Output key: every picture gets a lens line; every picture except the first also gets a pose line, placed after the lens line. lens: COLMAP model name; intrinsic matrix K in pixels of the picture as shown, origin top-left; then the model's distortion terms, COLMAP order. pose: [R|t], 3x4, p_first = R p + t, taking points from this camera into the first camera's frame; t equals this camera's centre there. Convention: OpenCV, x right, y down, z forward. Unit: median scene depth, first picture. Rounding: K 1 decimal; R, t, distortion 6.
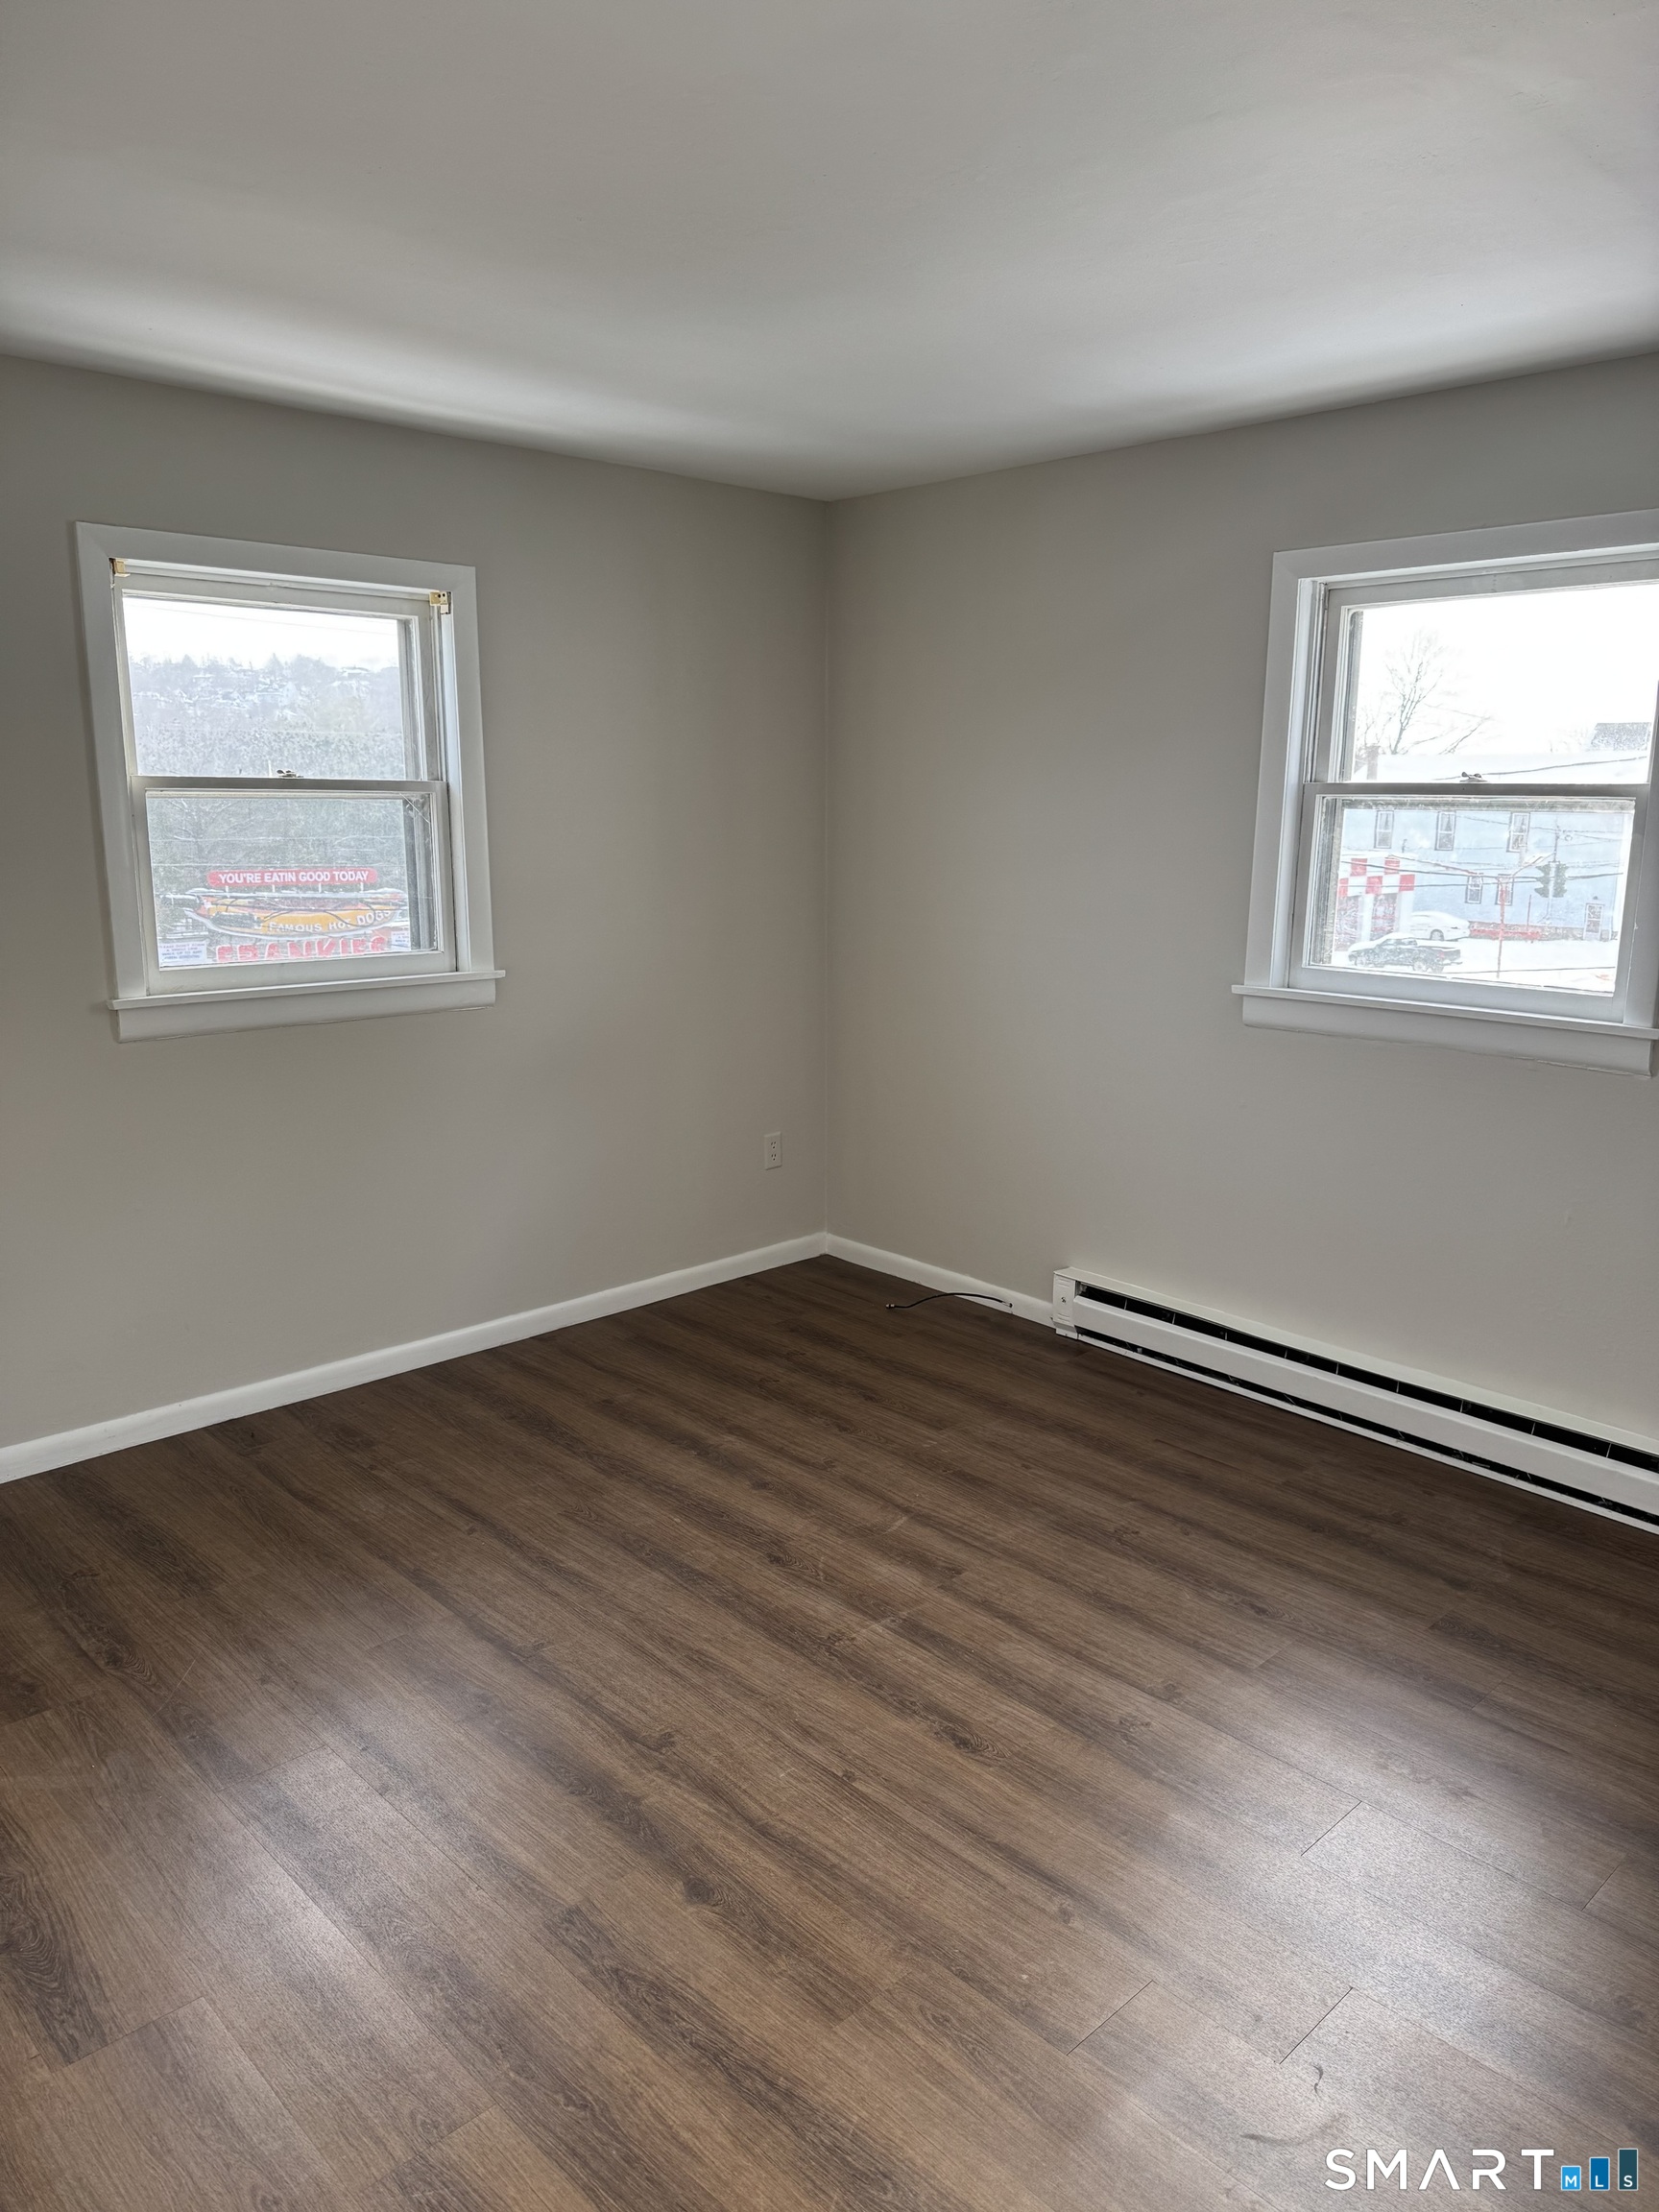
lens RADIAL K [[1529.0, 0, 829.5], [0, 1529.0, 1106.0], [0, 0, 1]] dist [0.118091, -0.194999]
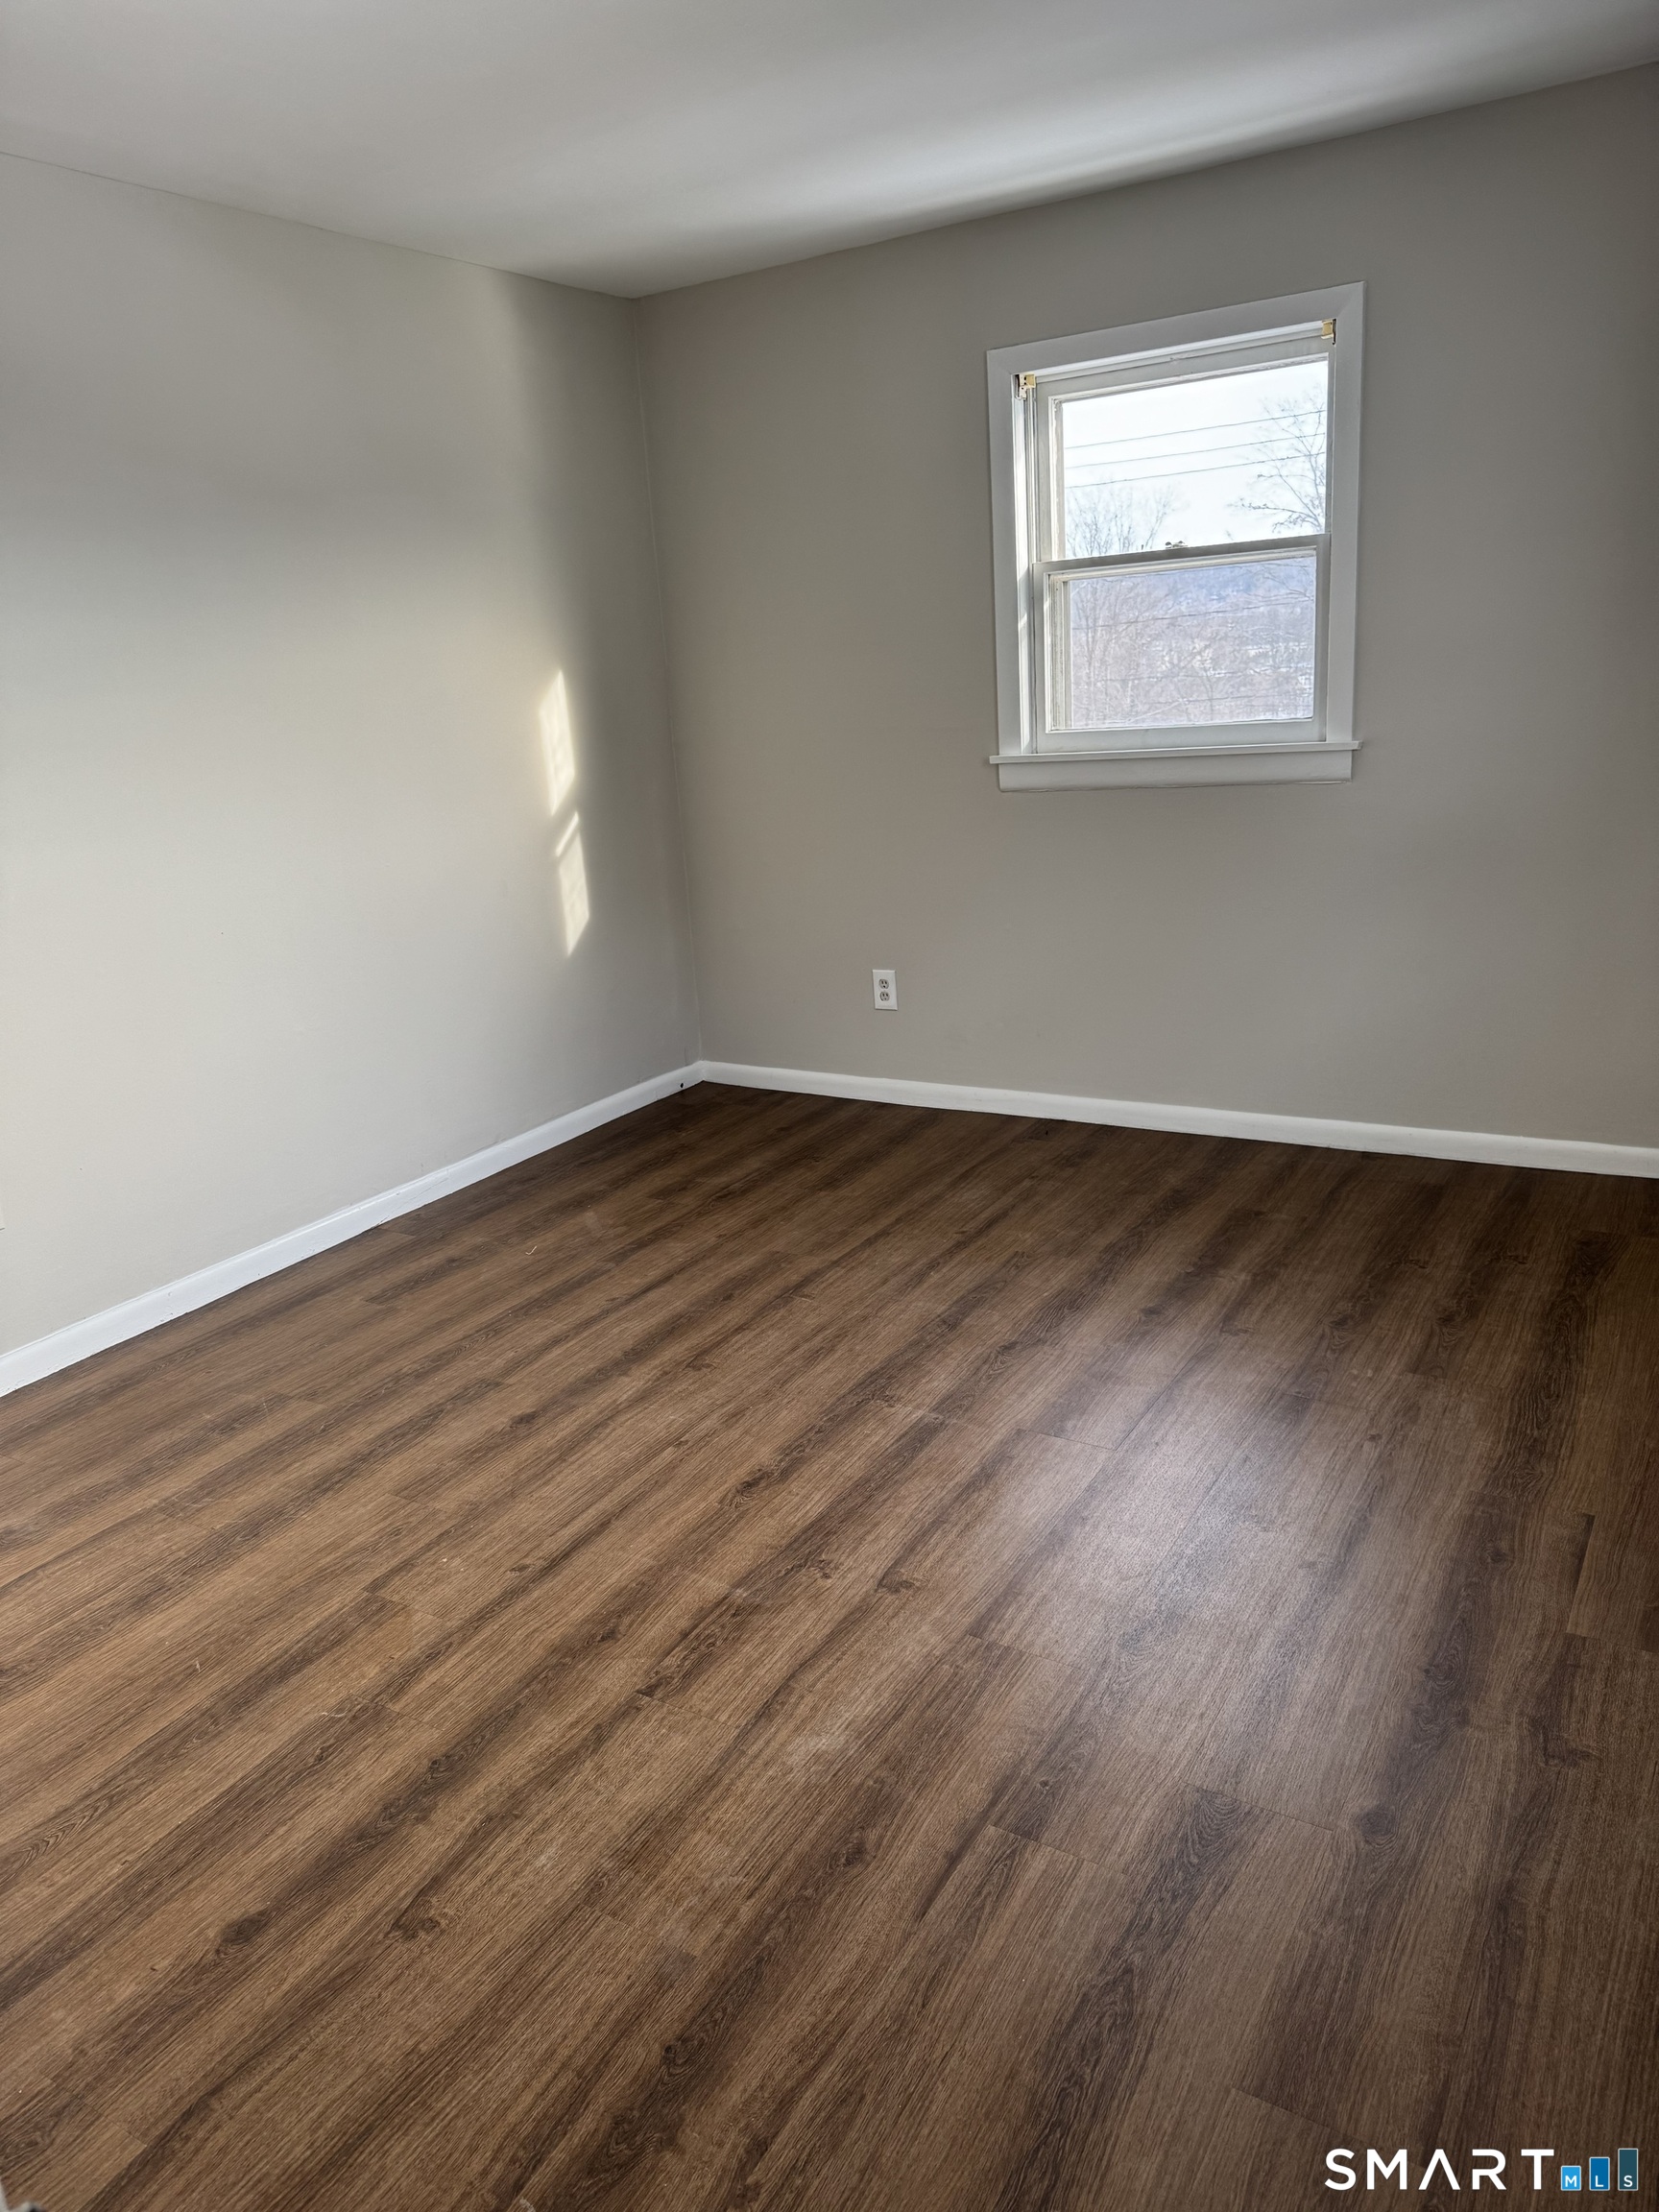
lens RADIAL K [[1557.3, 0, 829.5], [0, 1557.3, 1106.0], [0, 0, 1]] dist [0.031638, -0.046198]
pose [[0.243038, 0.244461, -0.938707, 0.704087], [-0.124020, 0.967612, 0.219879, -0.049542], [0.962056, 0.062979, 0.265485, 0.523314]]
